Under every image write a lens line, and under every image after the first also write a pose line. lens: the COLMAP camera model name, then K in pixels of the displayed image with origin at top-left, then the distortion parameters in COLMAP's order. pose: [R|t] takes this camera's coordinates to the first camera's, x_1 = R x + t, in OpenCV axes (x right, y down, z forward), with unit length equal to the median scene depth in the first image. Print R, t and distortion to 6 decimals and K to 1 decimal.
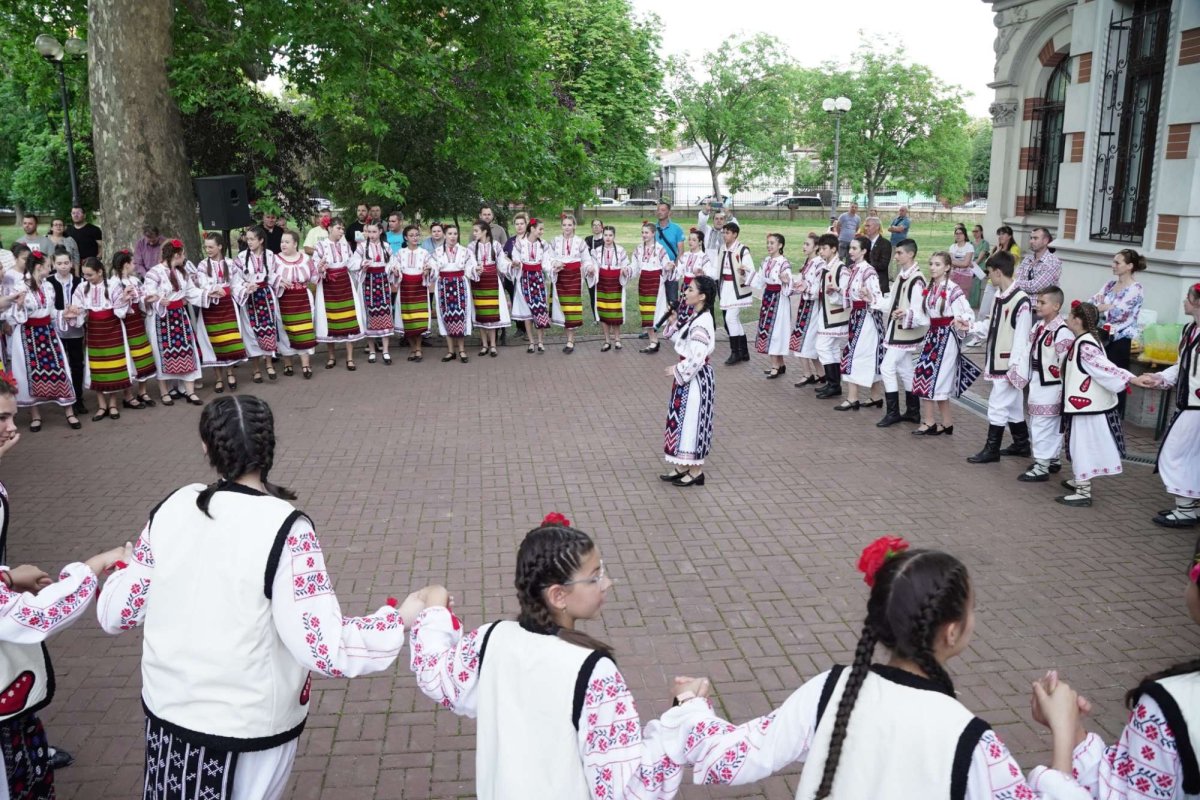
lens RADIAL K [[948.3, 0, 588.5], [0, 948.3, 405.4], [0, 0, 1]] dist [-0.146658, 0.104179]
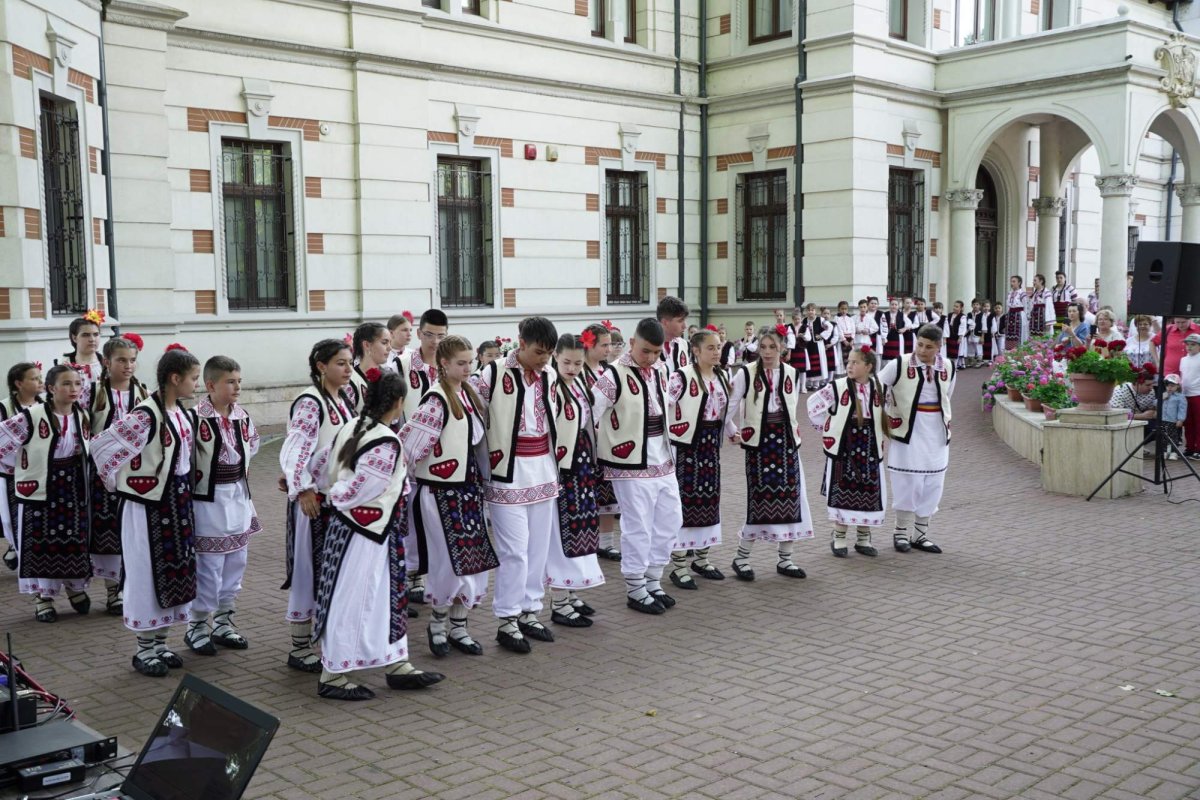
lens RADIAL K [[1271.9, 0, 587.4], [0, 1271.9, 406.7], [0, 0, 1]] dist [0.027518, 0.000000]
pose [[-0.600778, -0.060204, 0.797146, -0.700508], [0.193823, 0.956438, 0.218311, -0.185098], [-0.775563, 0.285662, -0.562938, 0.924605]]
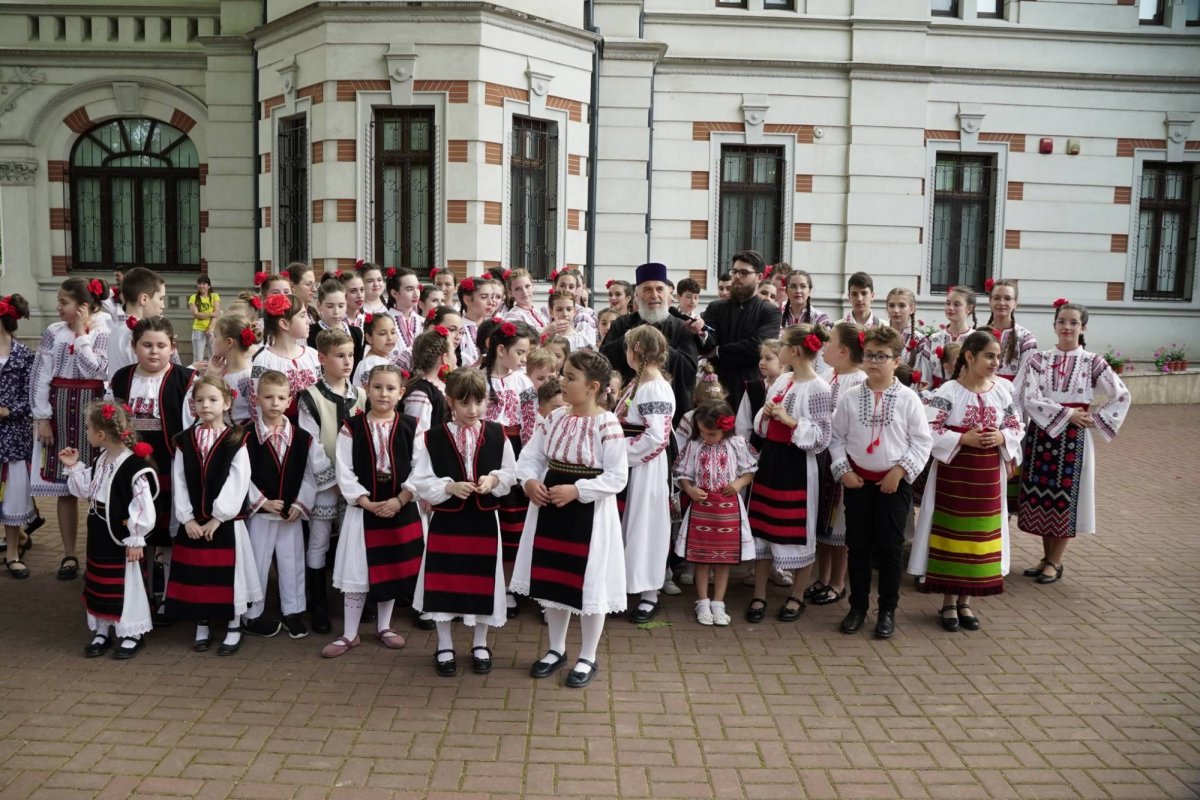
lens RADIAL K [[948.3, 0, 588.1], [0, 948.3, 411.2], [0, 0, 1]] dist [-0.146658, 0.104179]
pose [[0.103450, -0.124330, 0.986833, -0.610112], [0.207423, 0.973039, 0.100847, -0.054830], [-0.972766, 0.194260, 0.126450, 0.438212]]
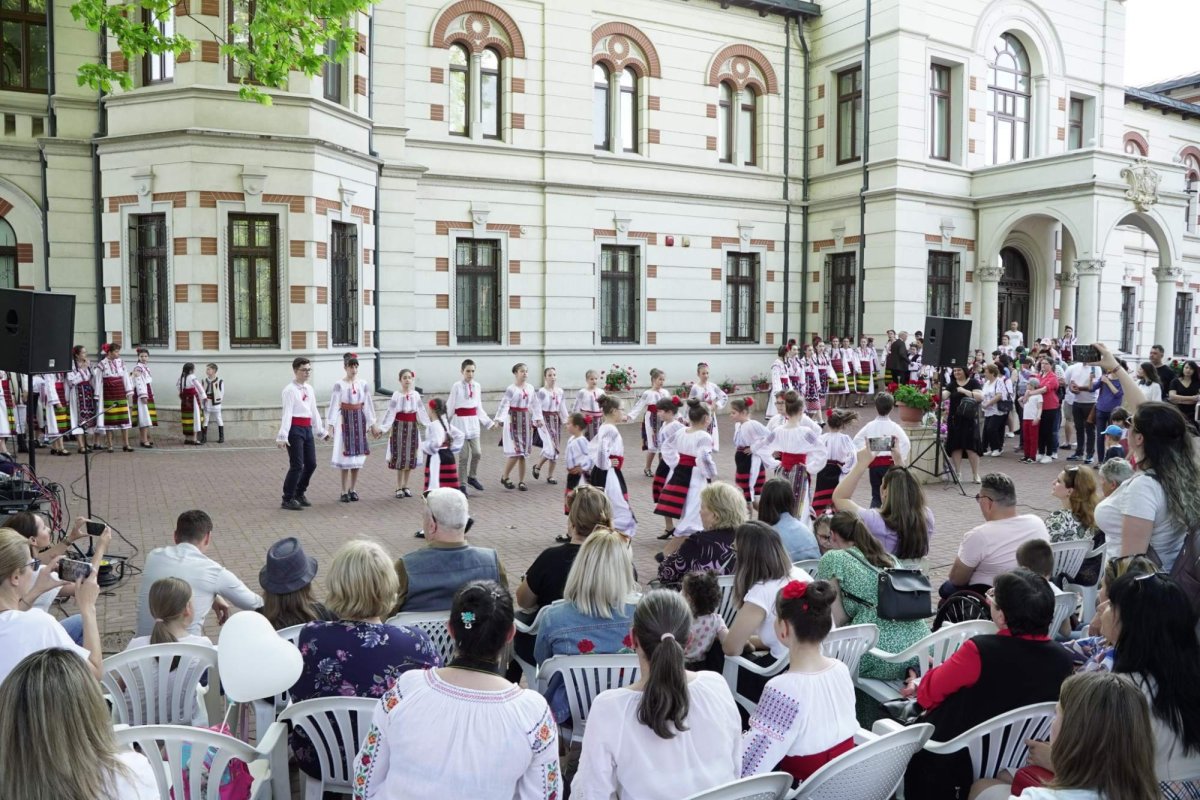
lens RADIAL K [[948.3, 0, 592.3], [0, 948.3, 405.1], [0, 0, 1]] dist [-0.146658, 0.104179]
pose [[-0.356121, -0.075757, 0.931364, -1.008457], [0.207008, 0.965547, 0.157690, -0.166075], [-0.911222, 0.248956, -0.328169, 0.766055]]
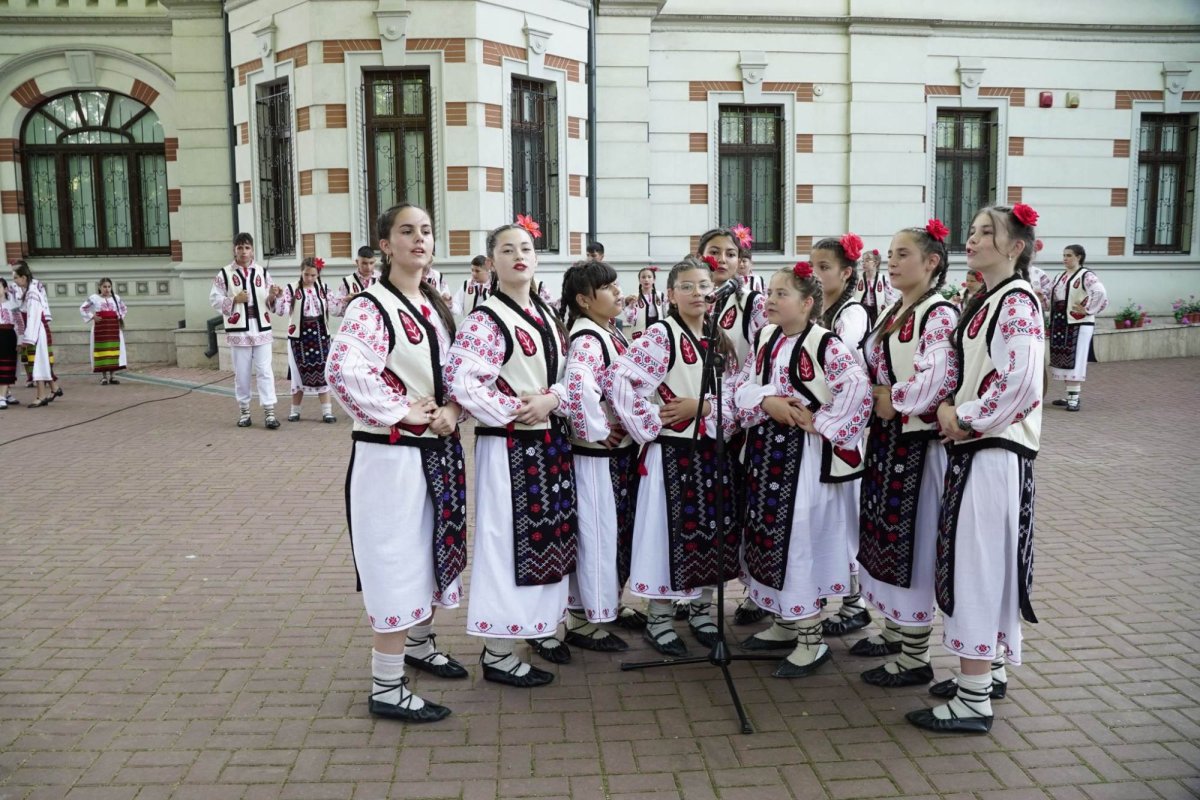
lens RADIAL K [[948.3, 0, 588.1], [0, 948.3, 414.0], [0, 0, 1]] dist [-0.146658, 0.104179]
pose [[0.039273, -0.151989, 0.987602, -0.564410], [0.239118, 0.961077, 0.138399, -0.062504], [-0.970196, 0.230719, 0.074087, 0.521231]]
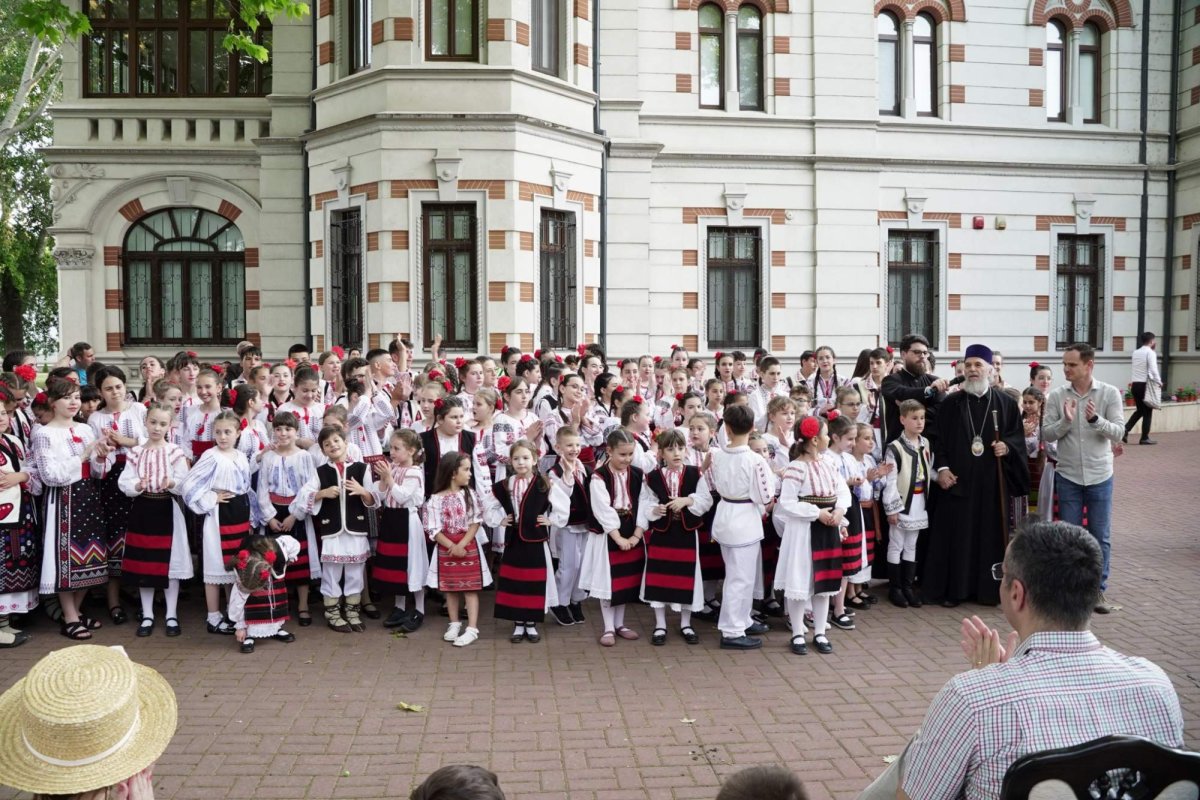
lens RADIAL K [[948.3, 0, 589.8], [0, 948.3, 410.4], [0, 0, 1]] dist [-0.146658, 0.104179]
pose [[0.025075, -0.067174, 0.997426, -0.795292], [0.230404, 0.971267, 0.059620, -0.091510], [-0.972772, 0.228316, 0.039831, 0.539005]]
